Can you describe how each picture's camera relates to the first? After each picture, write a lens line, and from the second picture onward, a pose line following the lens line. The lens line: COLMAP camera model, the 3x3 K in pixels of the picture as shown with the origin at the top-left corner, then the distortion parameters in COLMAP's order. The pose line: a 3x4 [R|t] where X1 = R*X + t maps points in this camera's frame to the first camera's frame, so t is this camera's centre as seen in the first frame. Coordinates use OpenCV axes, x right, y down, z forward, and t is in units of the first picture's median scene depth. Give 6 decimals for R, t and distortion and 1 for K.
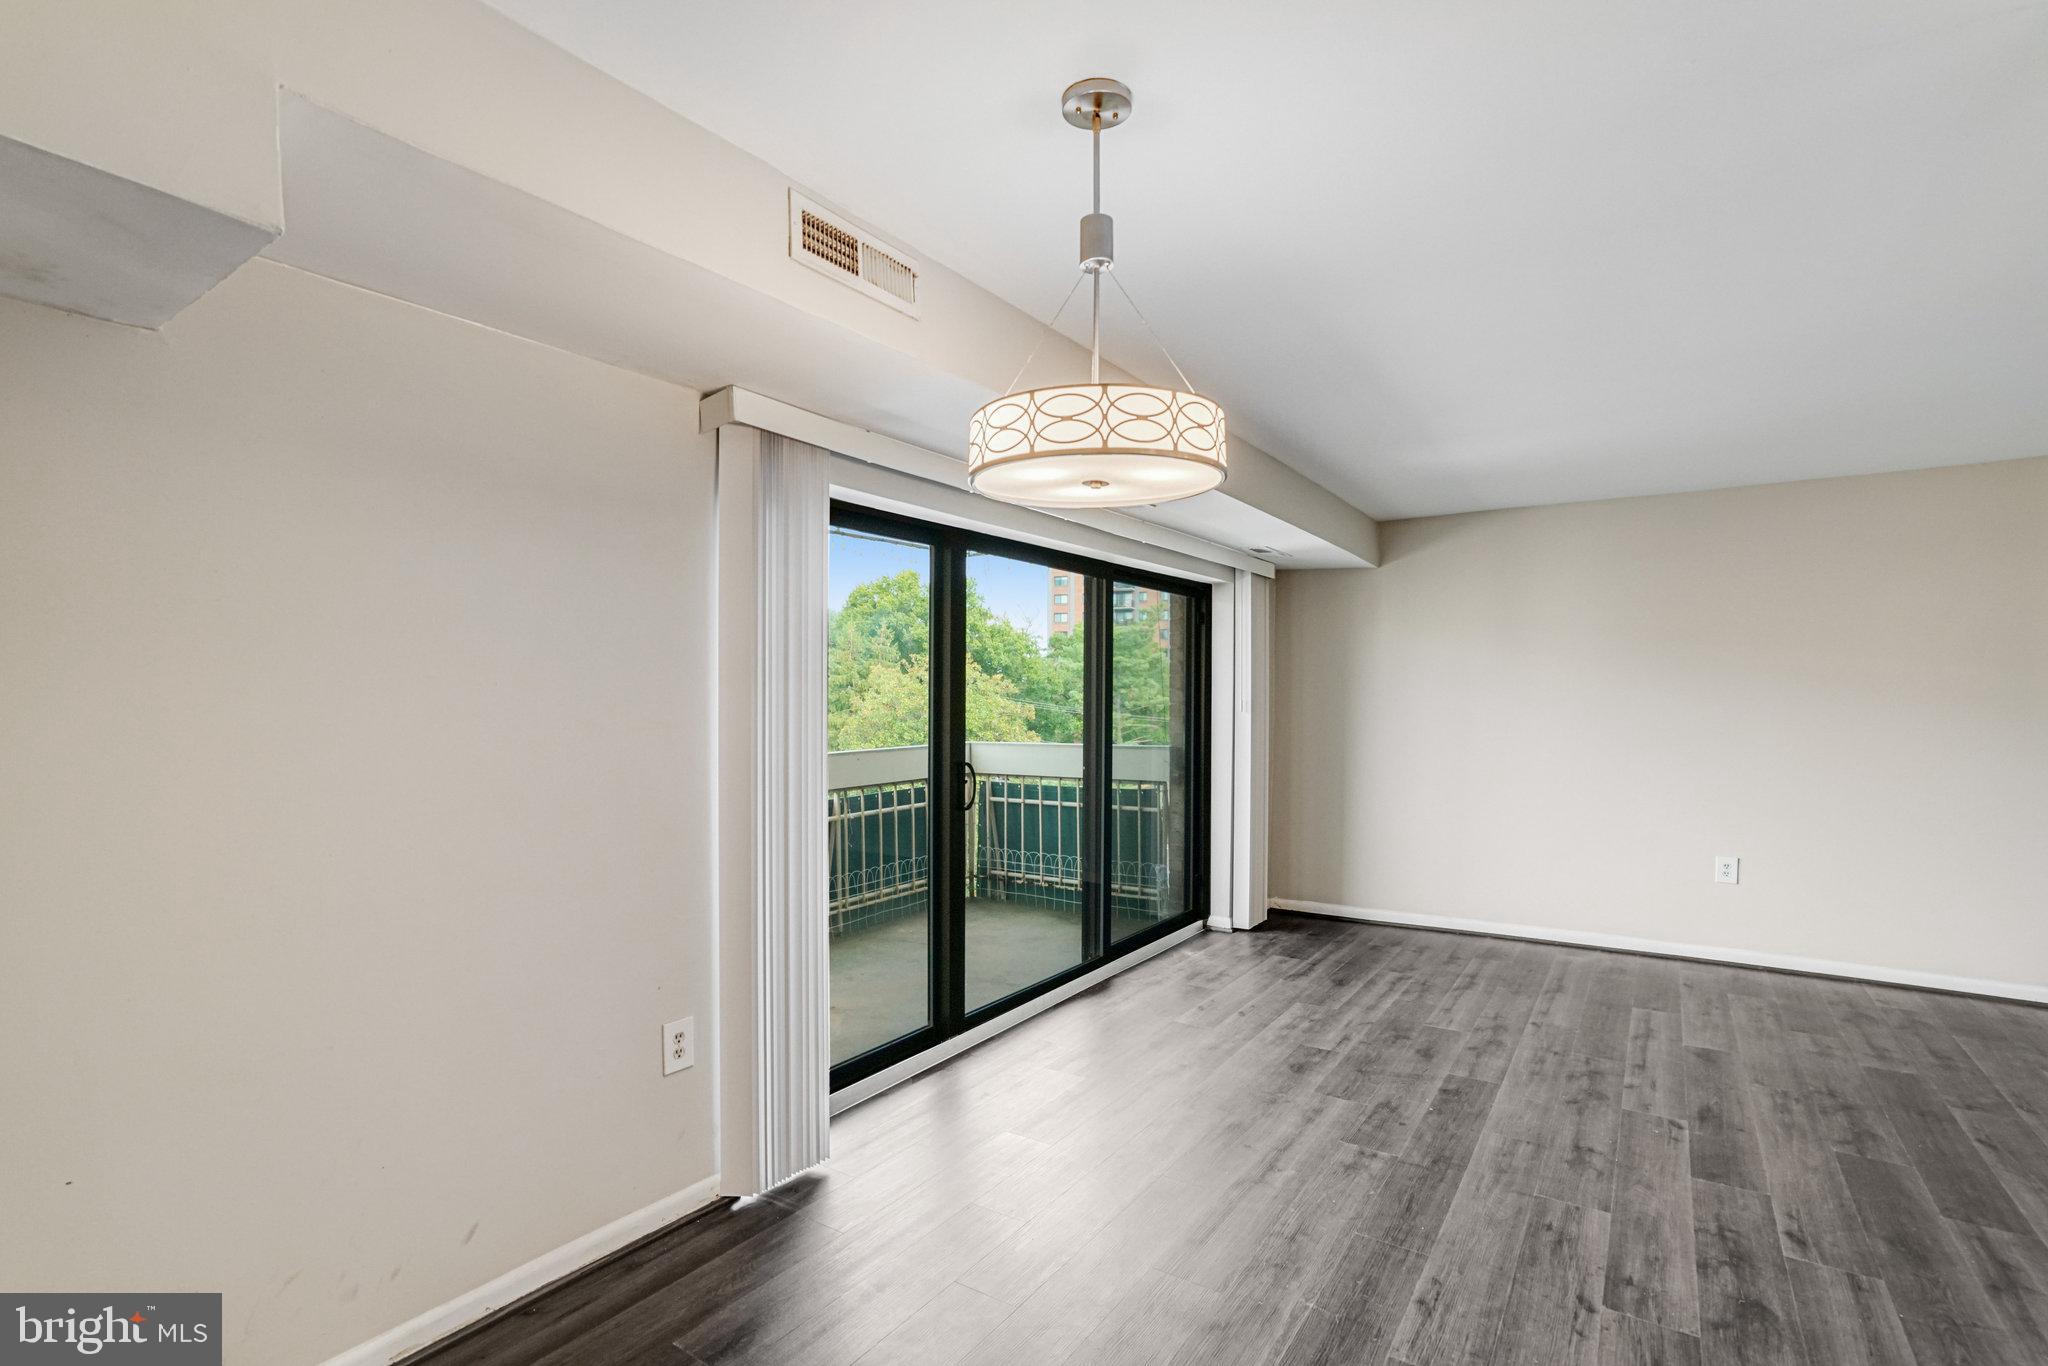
lens RADIAL K [[959.8, 0, 1011.6], [0, 959.8, 702.3], [0, 0, 1]] dist [-0.054370, 0.022987]
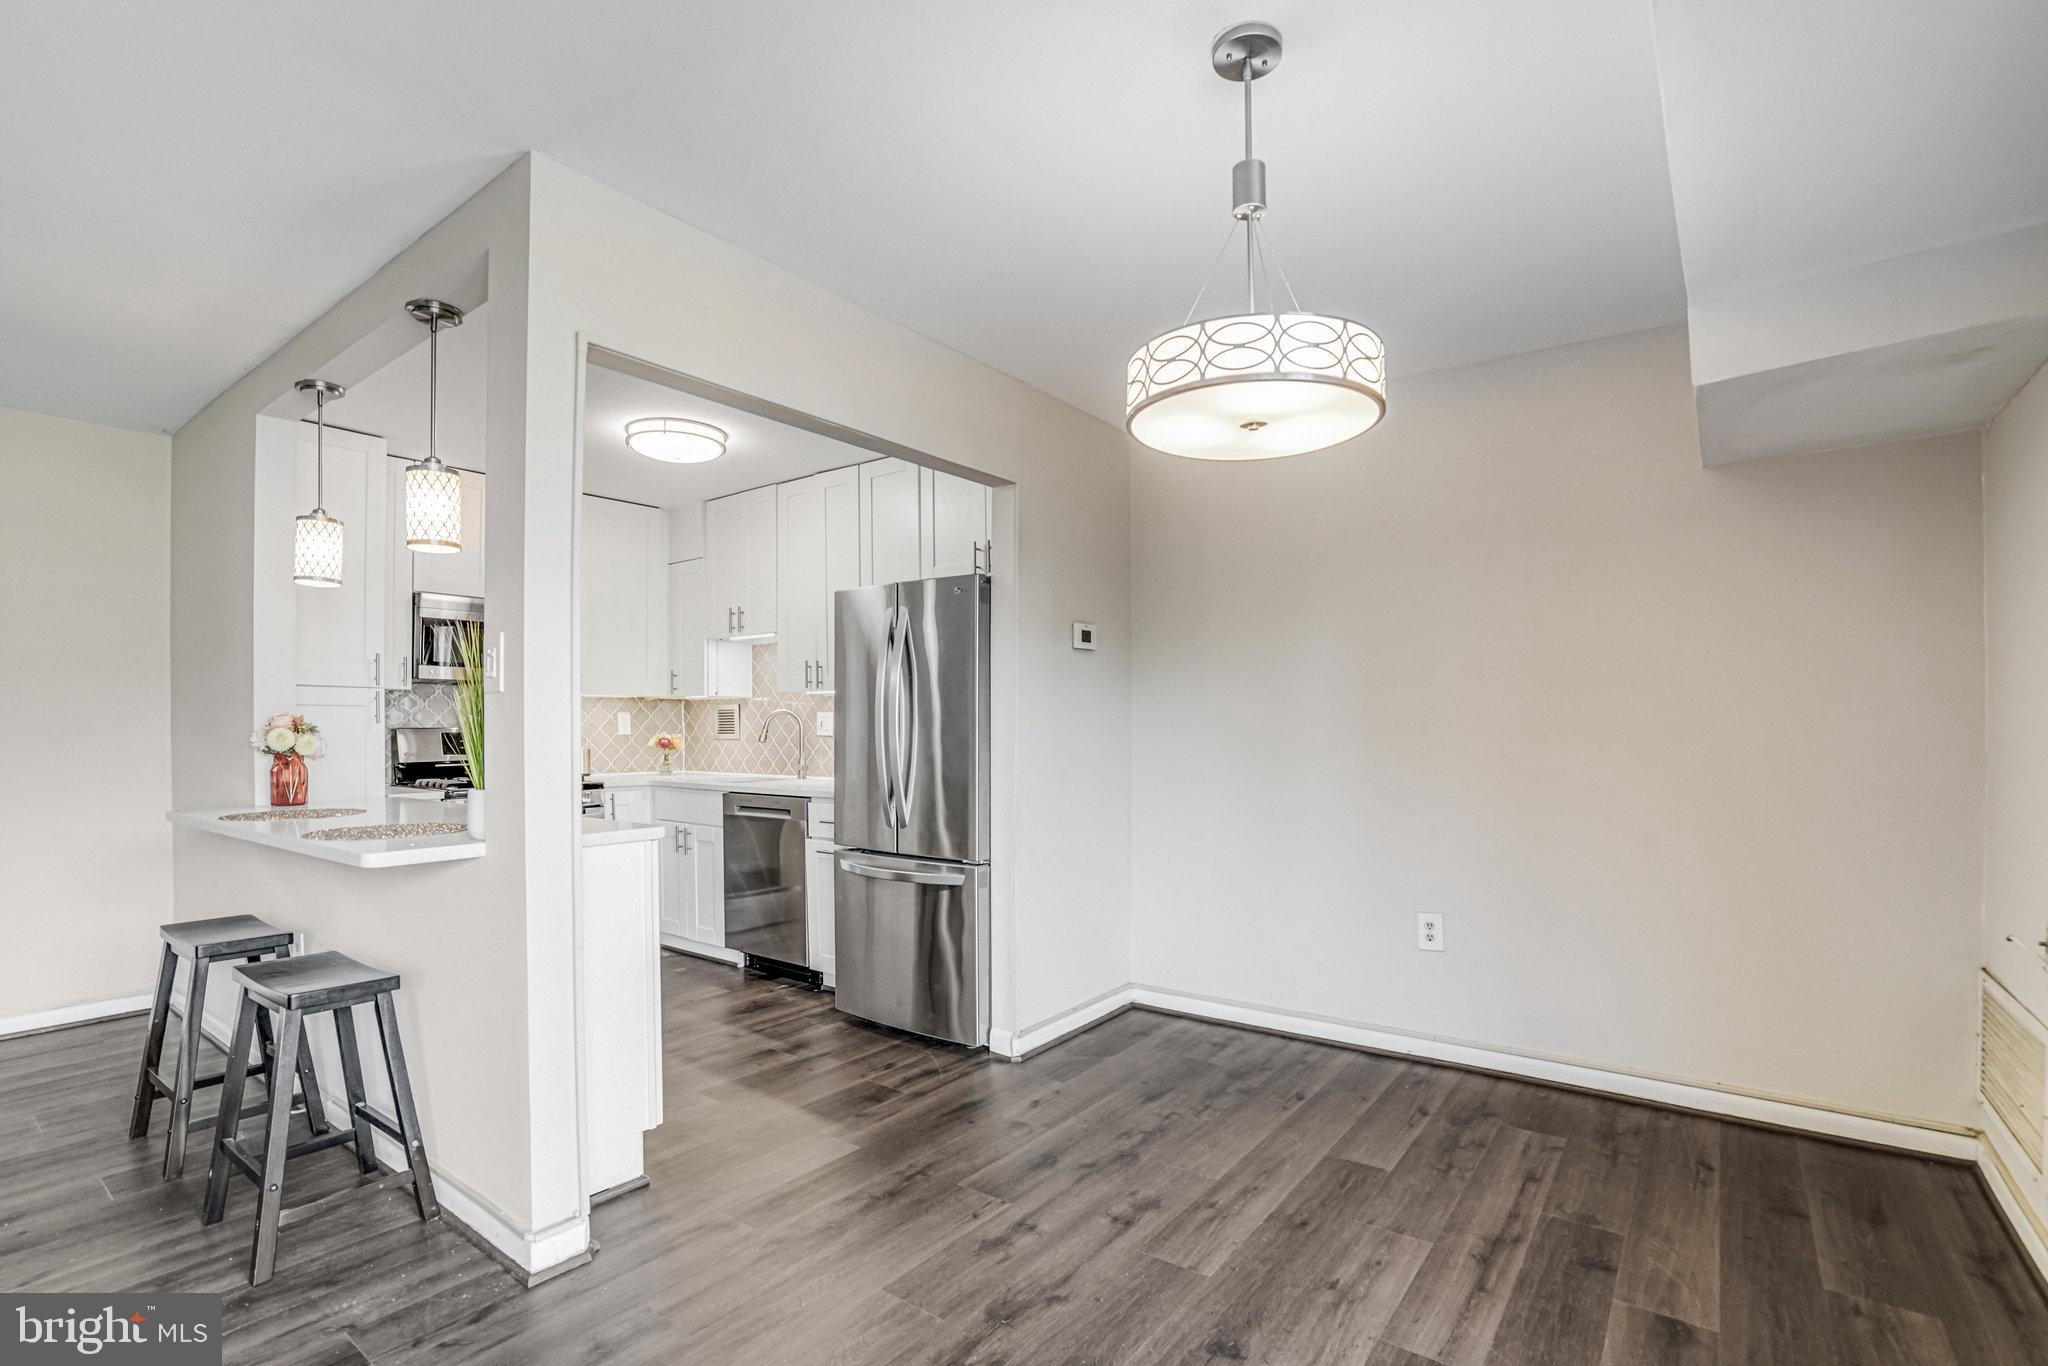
lens RADIAL K [[948.9, 0, 1016.2], [0, 948.9, 740.4], [0, 0, 1]] dist [-0.057587, 0.020986]
pose [[-0.998908, 0.002464, 0.046665, 0.151497], [0.003392, 0.999798, 0.019824, 0.044776], [-0.046607, 0.019960, -0.998714, 1.039352]]
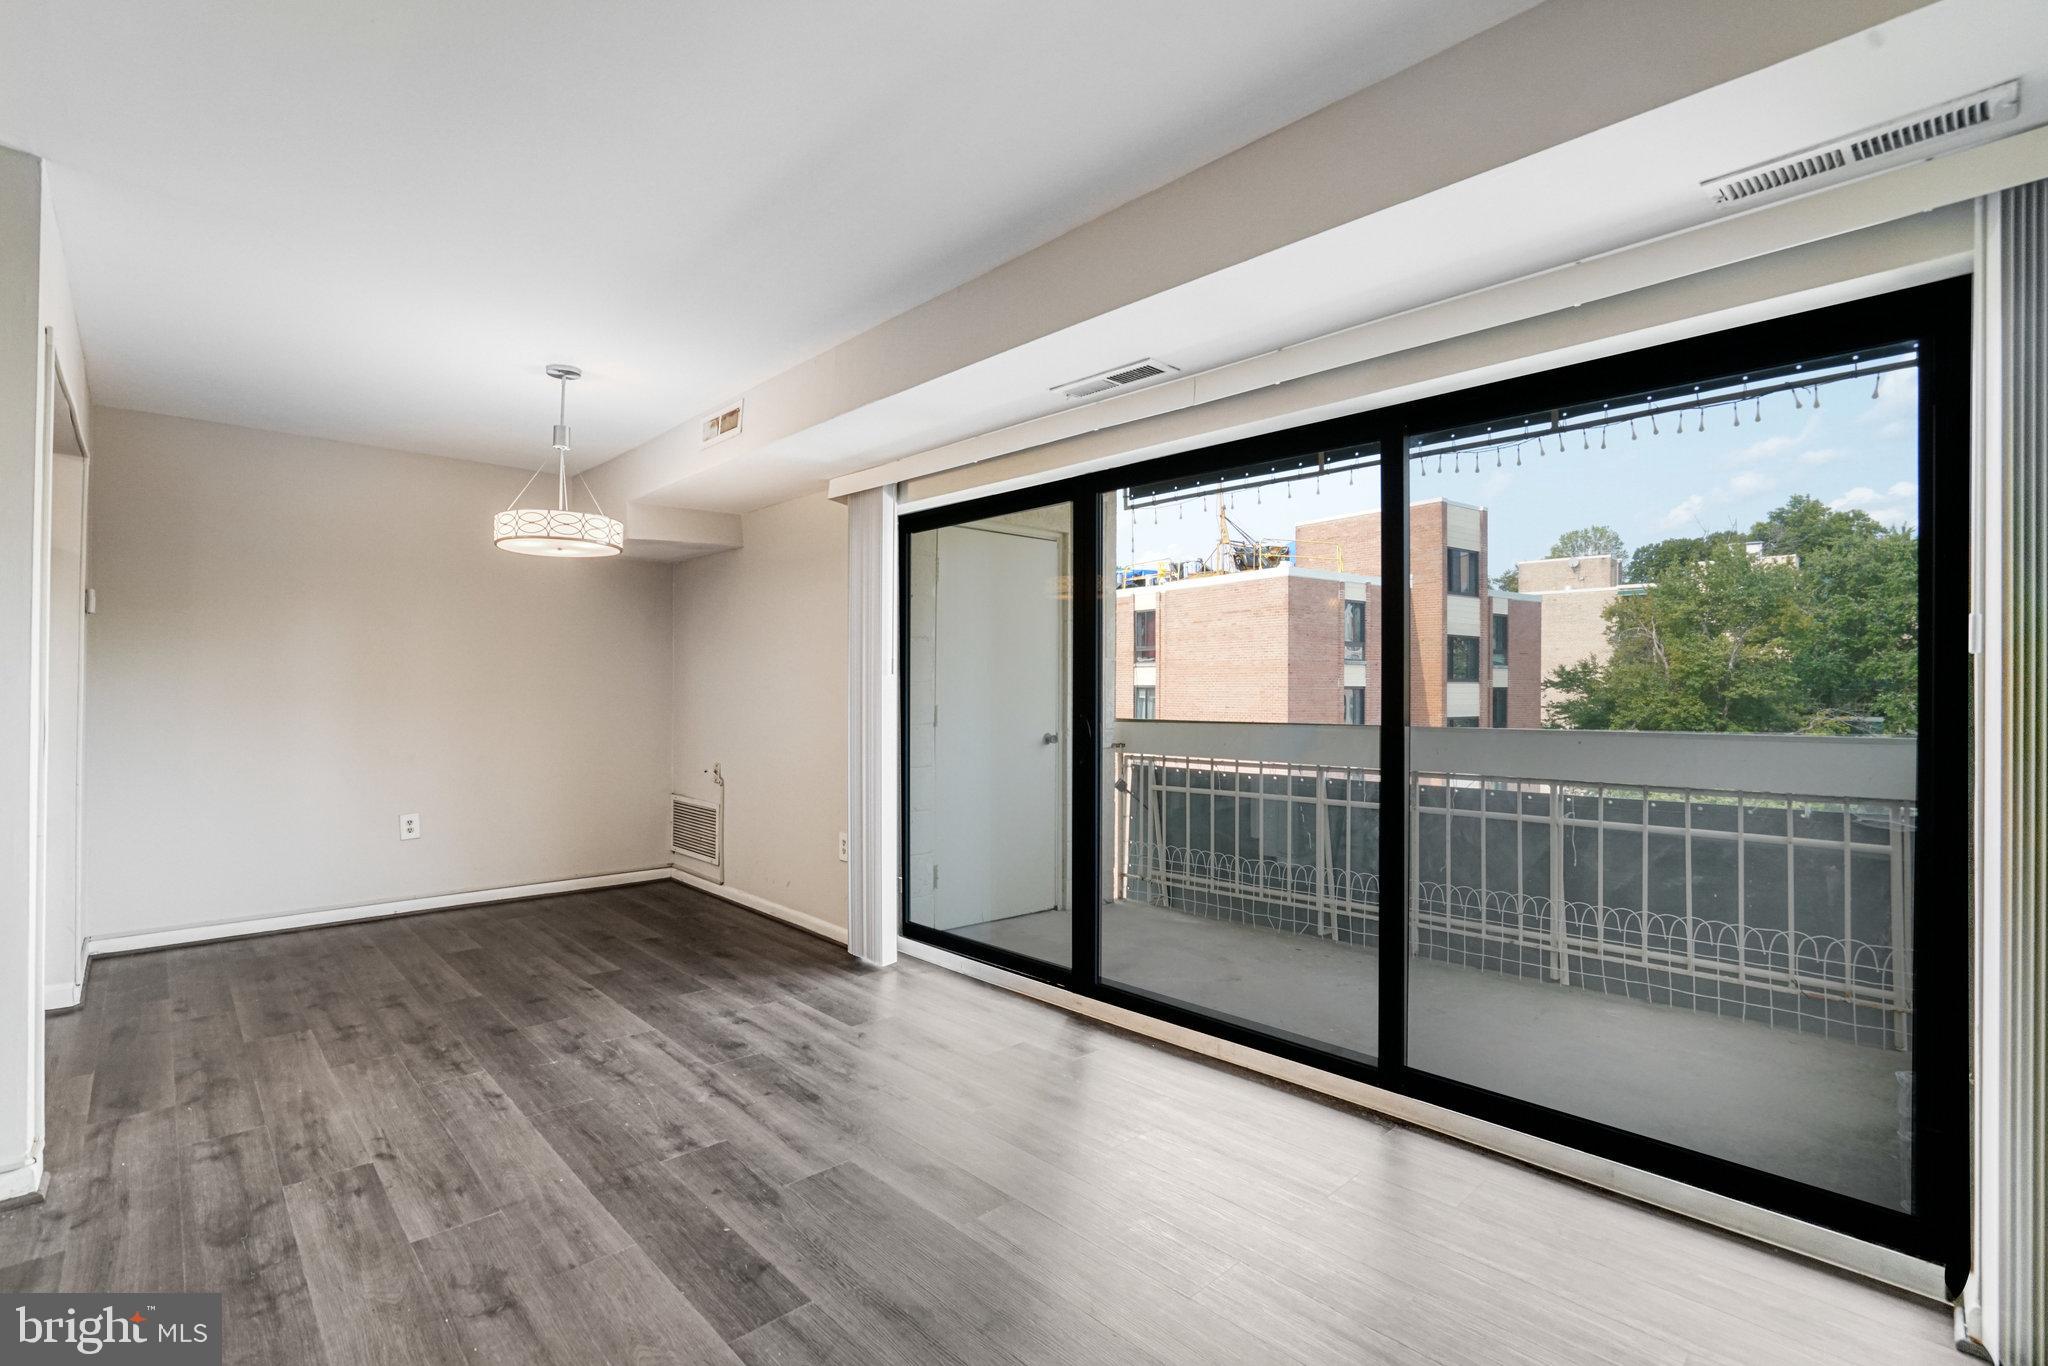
lens RADIAL K [[928.4, 0, 1018.8], [0, 928.4, 689.1], [0, 0, 1]] dist [-0.044687, 0.019238]
pose [[-0.204041, -0.001798, -0.978961, 0.992669], [-0.011076, 0.999939, 0.000472, 0.040181], [0.978900, 0.010939, -0.204048, 1.270032]]
